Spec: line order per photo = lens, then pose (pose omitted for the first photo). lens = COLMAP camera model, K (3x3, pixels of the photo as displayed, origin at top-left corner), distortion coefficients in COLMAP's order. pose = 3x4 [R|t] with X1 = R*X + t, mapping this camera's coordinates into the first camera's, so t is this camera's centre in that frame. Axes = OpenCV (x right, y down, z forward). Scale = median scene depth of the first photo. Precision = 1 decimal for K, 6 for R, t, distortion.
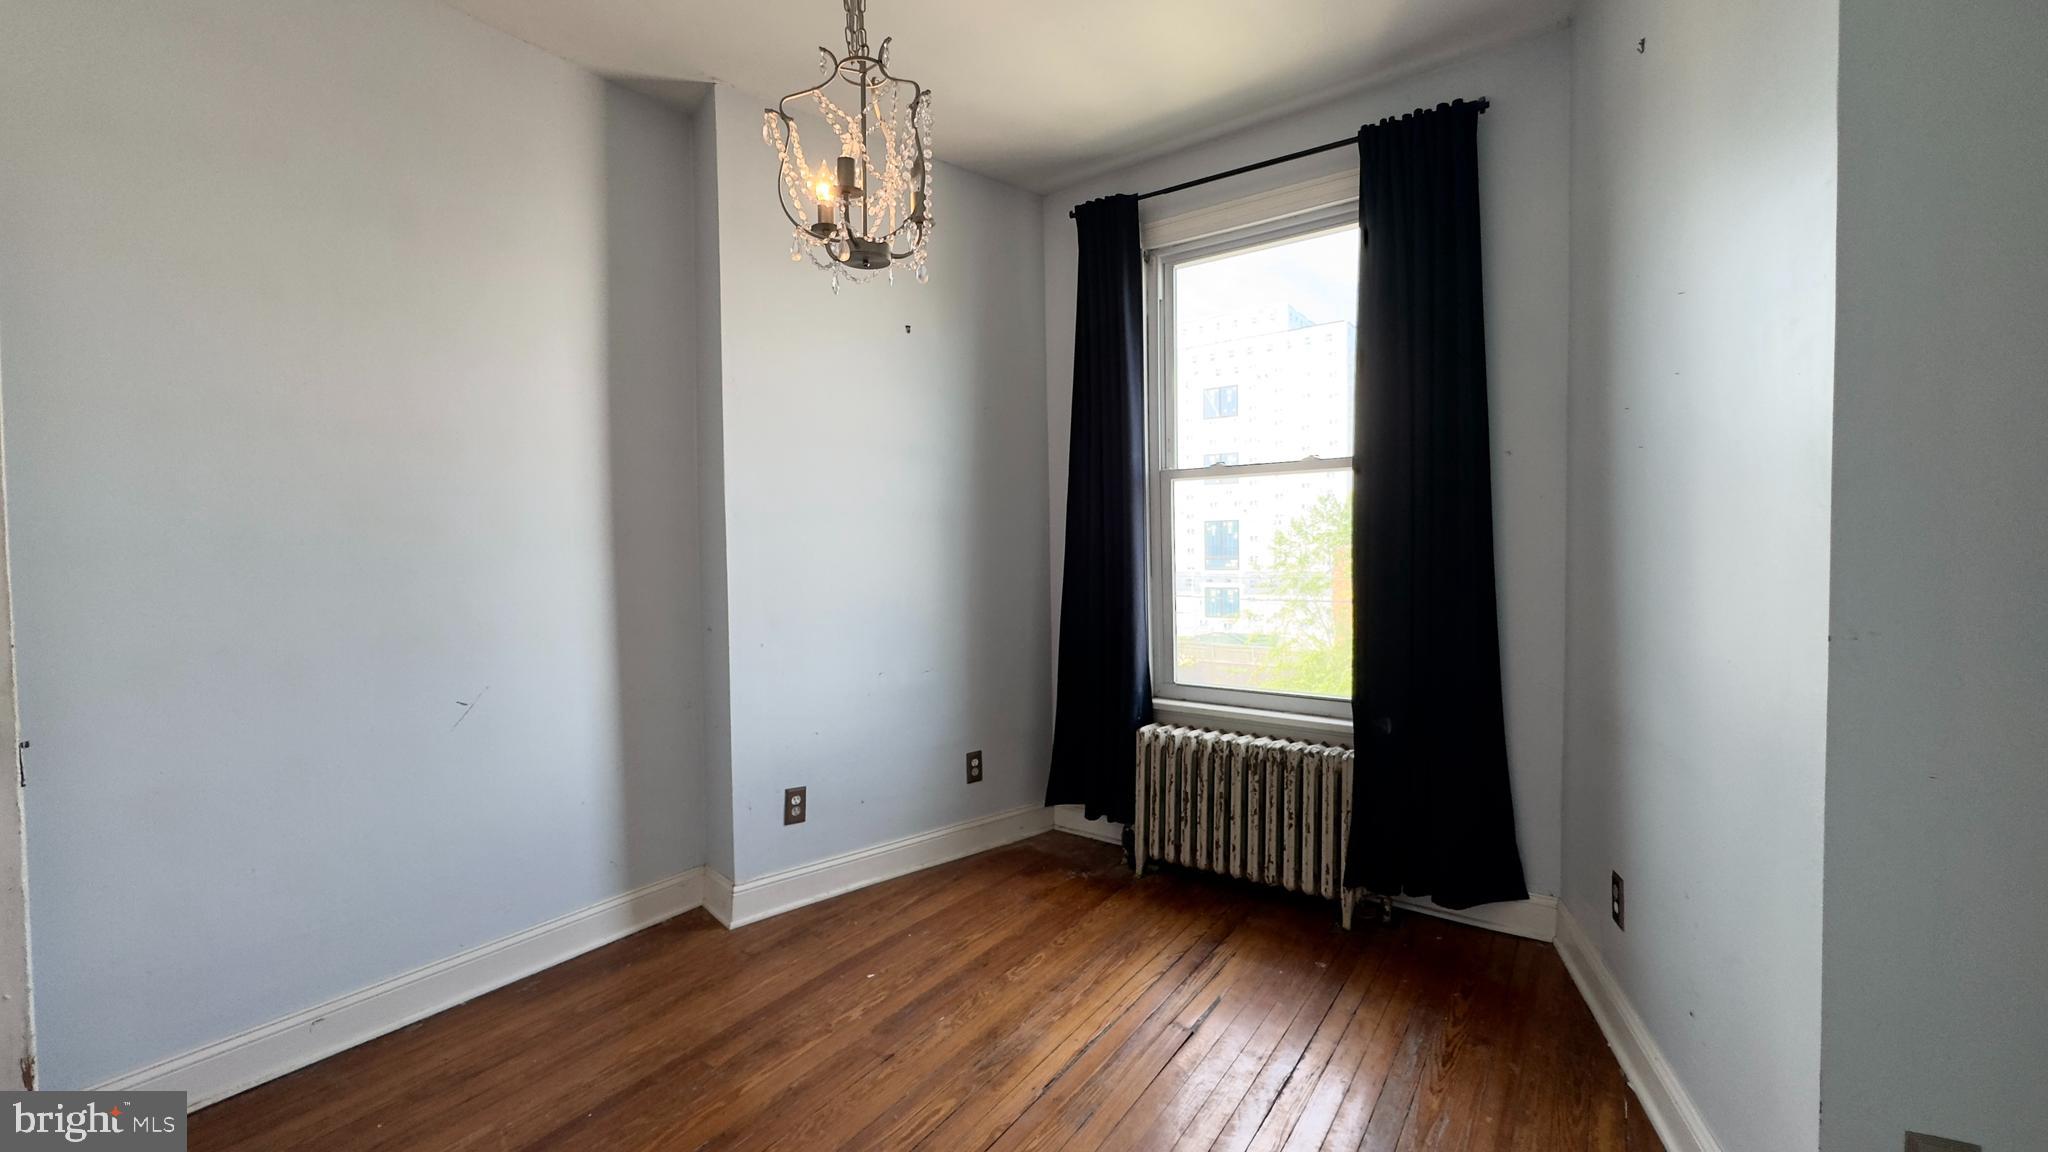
lens RADIAL K [[820.2, 0, 1022.7], [0, 820.2, 574.7], [0, 0, 1]] dist [-0.004959, 0.000400]
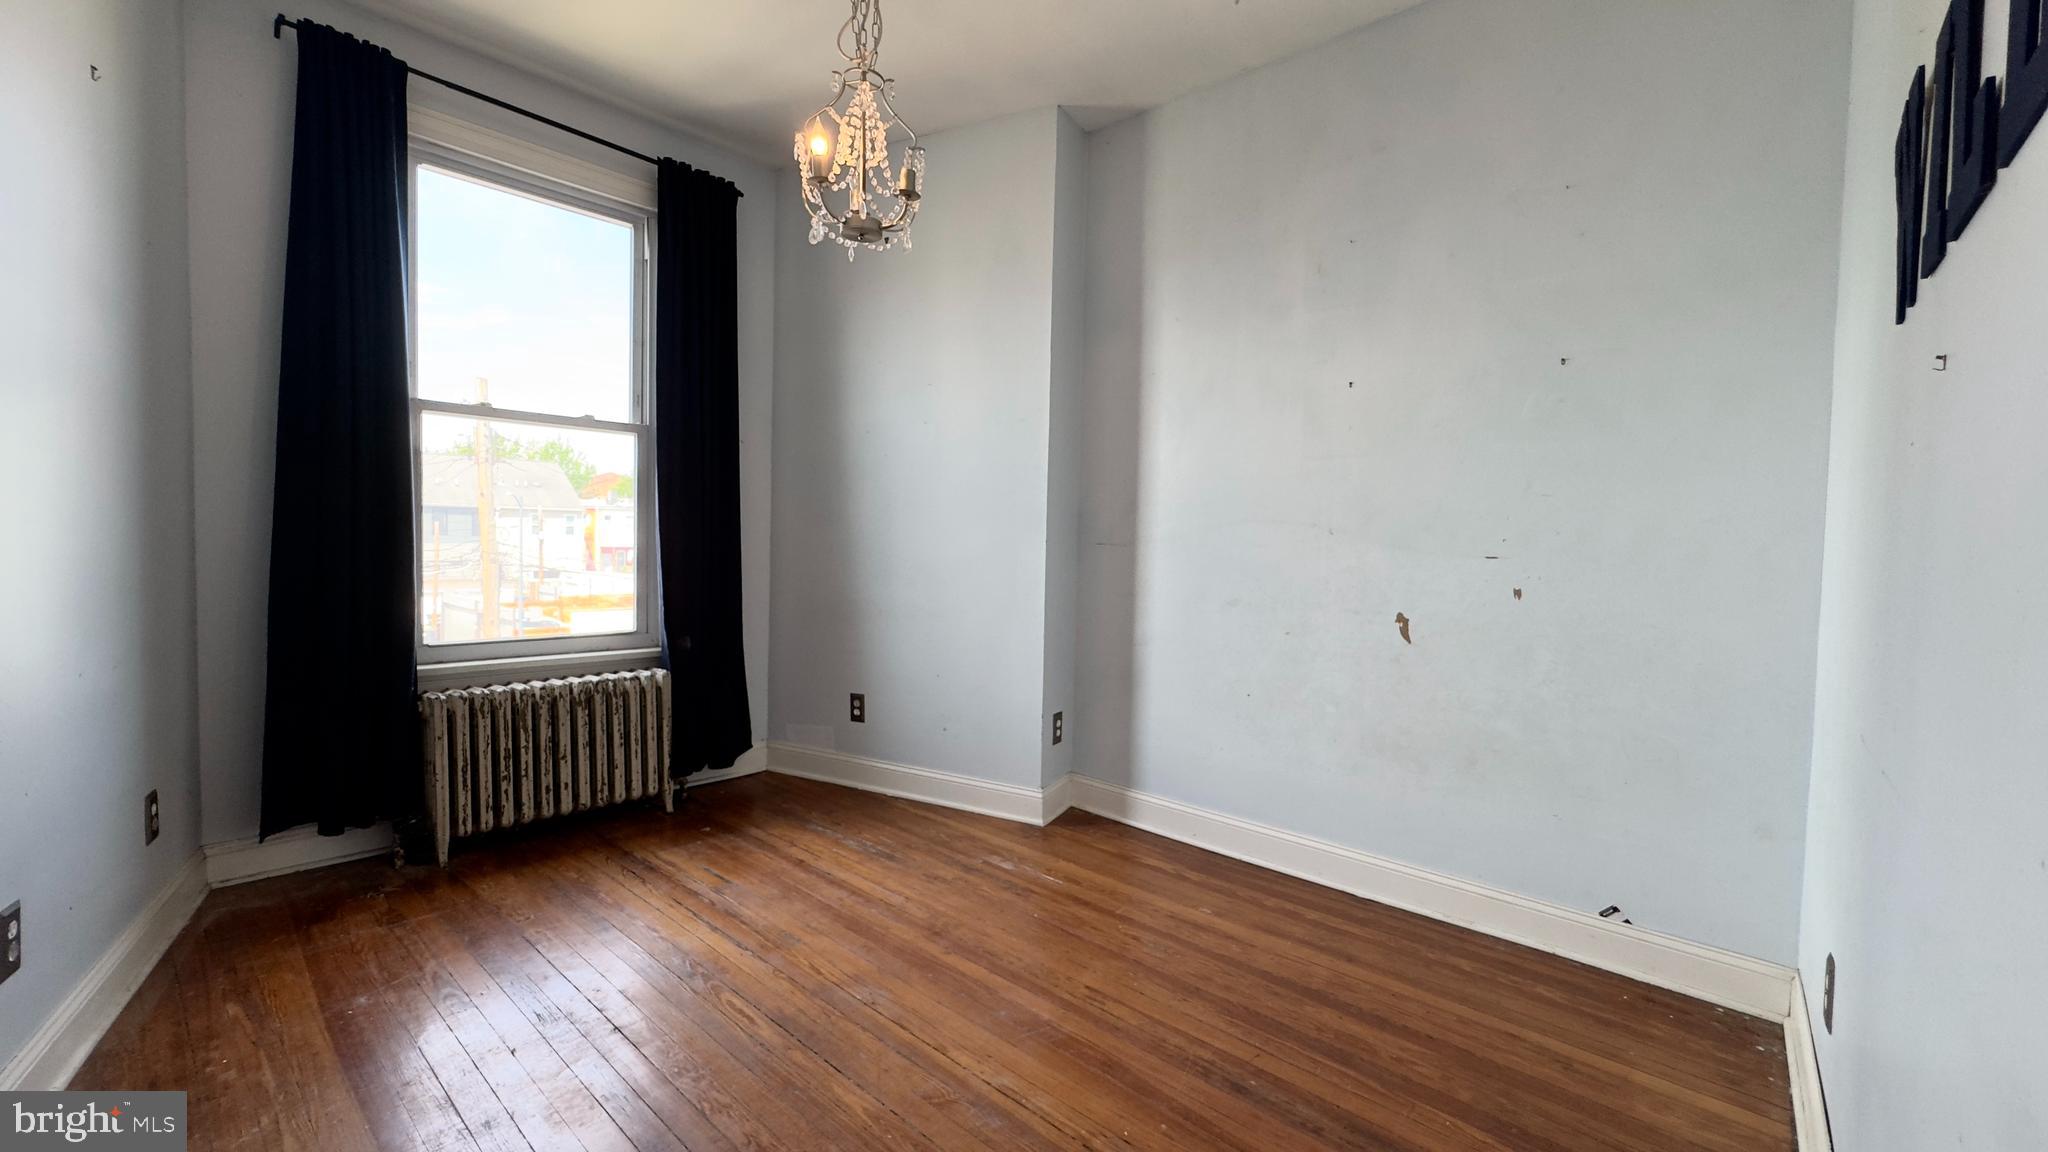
lens RADIAL K [[820.2, 0, 1022.7], [0, 820.2, 574.7], [0, 0, 1]] dist [-0.004959, 0.000400]
pose [[0.113351, -0.026736, 0.993195, -0.703801], [0.011322, 0.999608, 0.025617, 0.048821], [-0.993490, 0.008341, 0.113610, 0.314648]]
